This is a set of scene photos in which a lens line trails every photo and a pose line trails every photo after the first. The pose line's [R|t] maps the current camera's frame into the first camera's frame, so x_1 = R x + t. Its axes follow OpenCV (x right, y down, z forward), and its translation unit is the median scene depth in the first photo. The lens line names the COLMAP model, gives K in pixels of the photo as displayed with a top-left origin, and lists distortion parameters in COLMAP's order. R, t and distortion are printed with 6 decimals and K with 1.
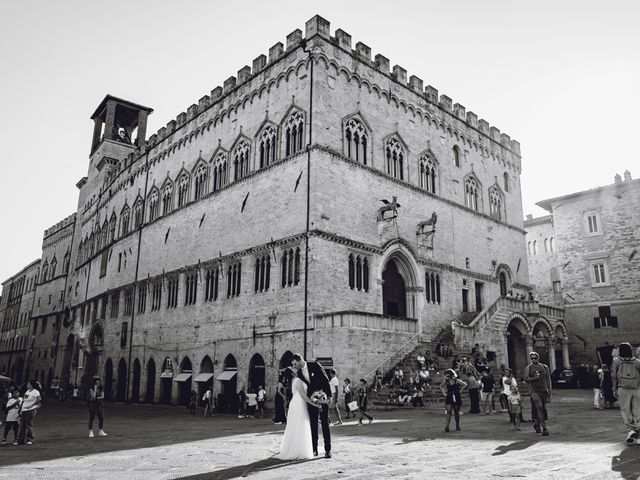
lens RADIAL K [[504.0, 0, 320.0], [0, 504.0, 240.0], [0, 0, 1]] dist [-0.001449, 0.002433]
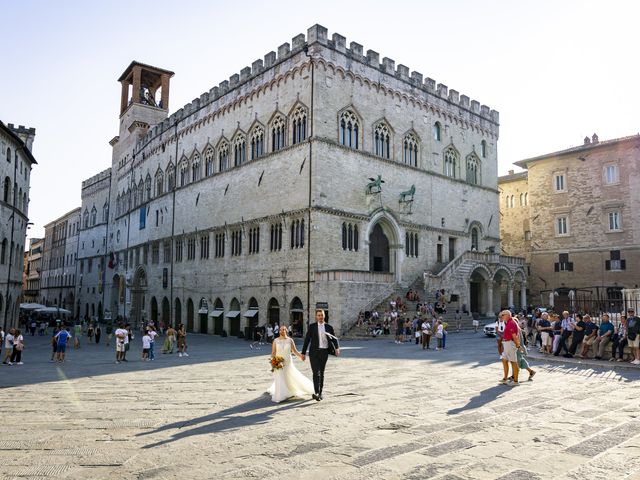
lens RADIAL K [[504.0, 0, 320.0], [0, 504.0, 240.0], [0, 0, 1]] dist [-0.001449, 0.002433]
pose [[0.999574, -0.004257, -0.028860, 0.030000], [0.008276, 0.990029, 0.140621, -0.089131], [0.027973, -0.140800, 0.989643, -0.232706]]
